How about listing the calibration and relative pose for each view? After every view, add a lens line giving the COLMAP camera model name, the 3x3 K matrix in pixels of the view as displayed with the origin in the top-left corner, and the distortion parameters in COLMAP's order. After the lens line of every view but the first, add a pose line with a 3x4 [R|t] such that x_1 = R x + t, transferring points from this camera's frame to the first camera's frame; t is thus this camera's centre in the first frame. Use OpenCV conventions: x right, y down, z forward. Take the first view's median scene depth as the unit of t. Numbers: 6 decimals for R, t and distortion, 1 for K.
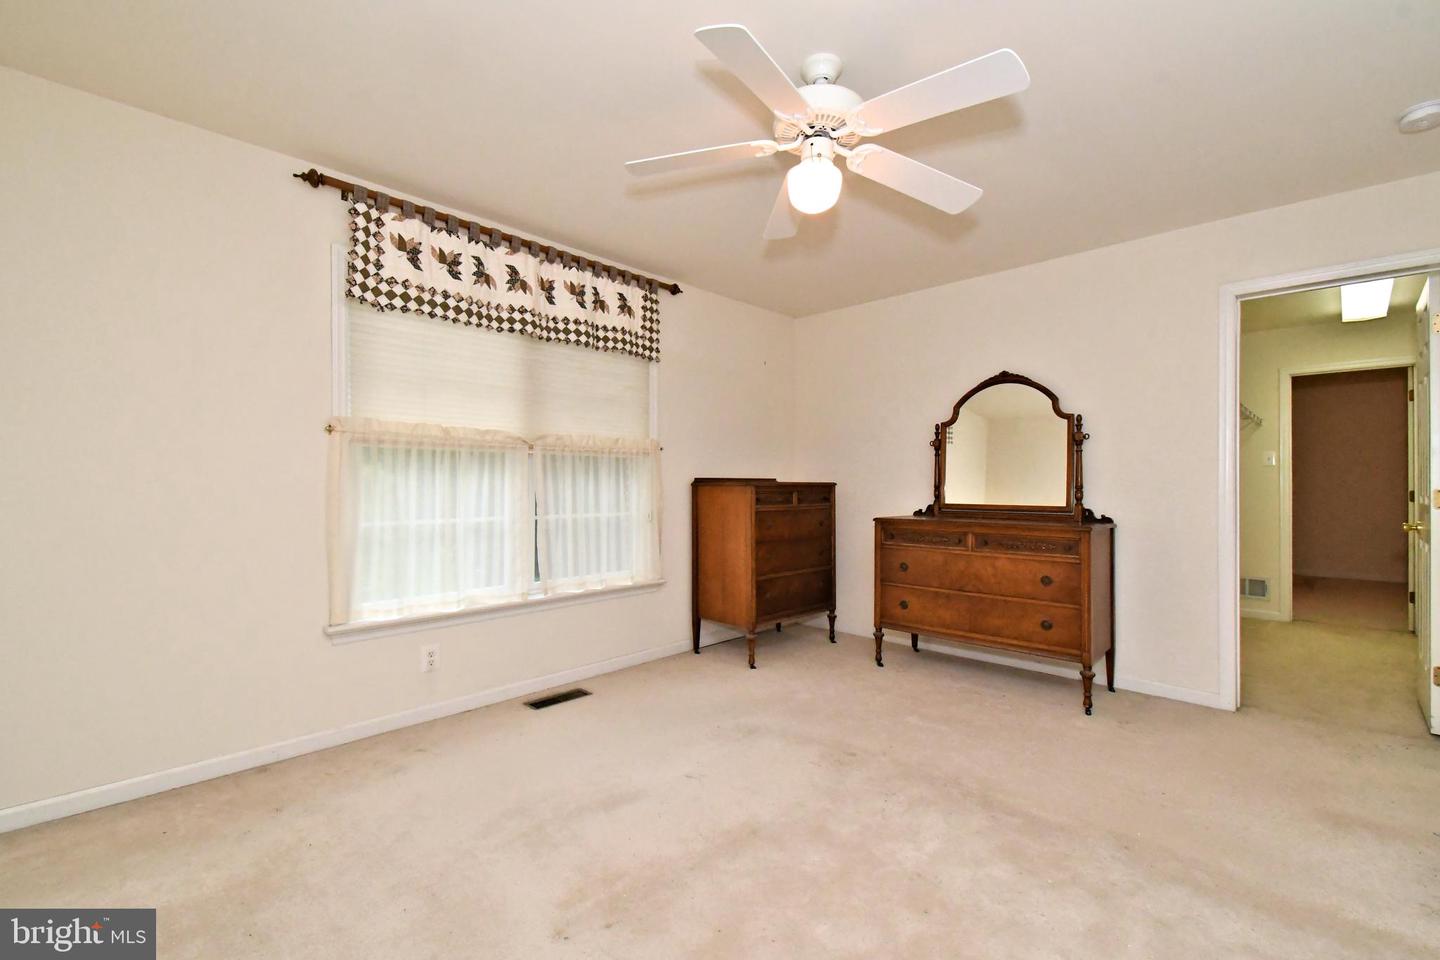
lens RADIAL K [[615.3, 0, 713.0], [0, 615.3, 481.1], [0, 0, 1]] dist [0.026968, -0.014532]
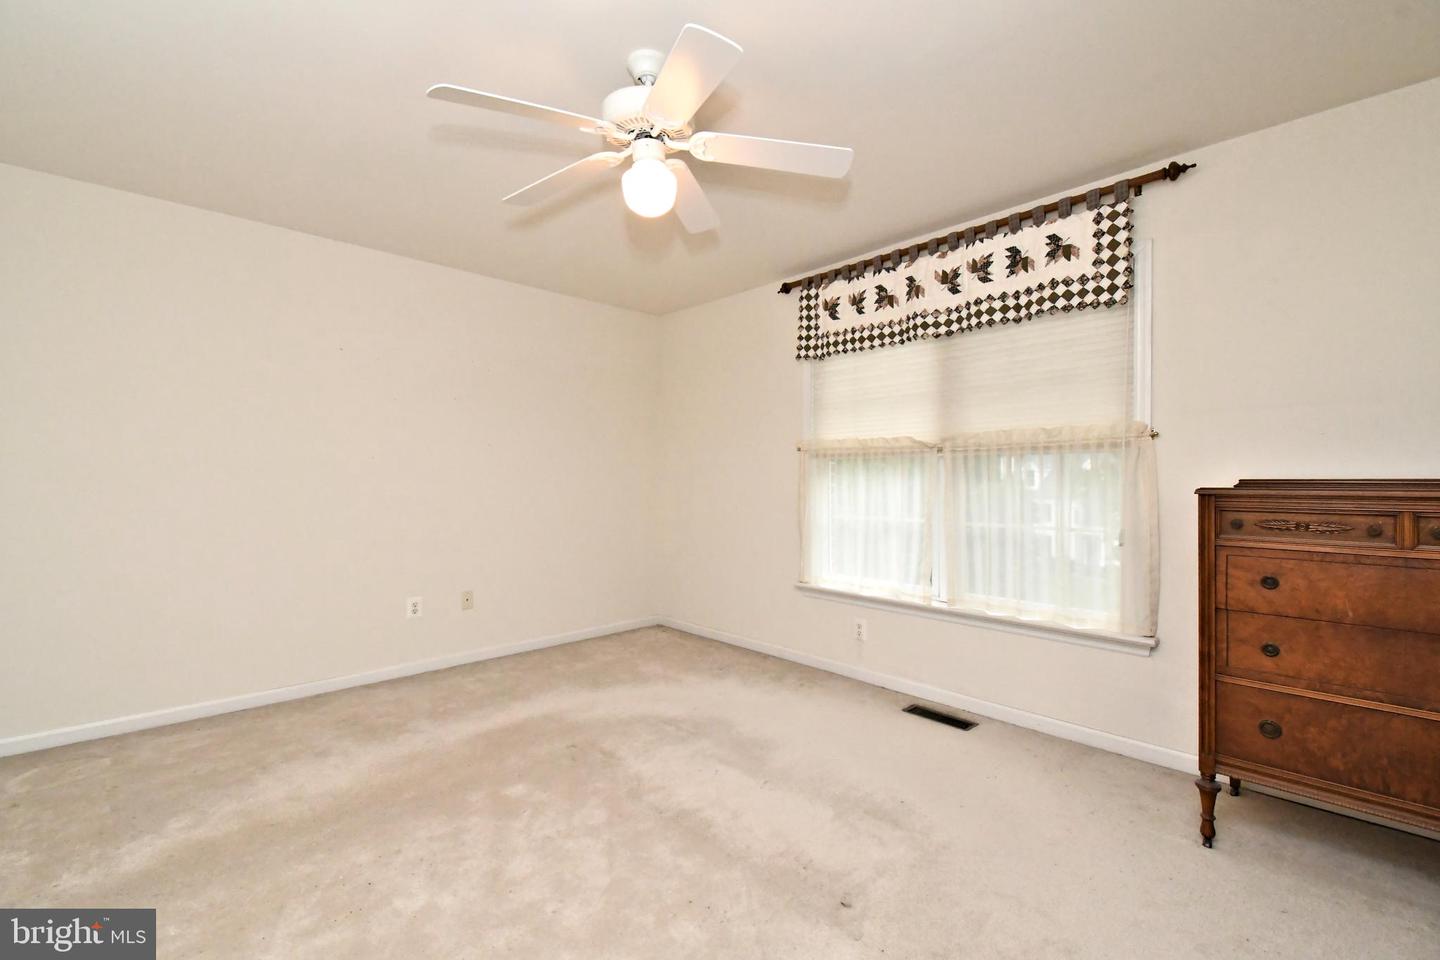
lens RADIAL K [[615.3, 0, 730.8], [0, 615.3, 489.2], [0, 0, 1]] dist [0.026968, -0.014532]
pose [[-0.037969, 0.004259, -0.999270, 0.718822], [-0.005806, 0.999973, 0.004482, 0.004900], [0.999262, 0.005972, -0.037943, 0.739603]]
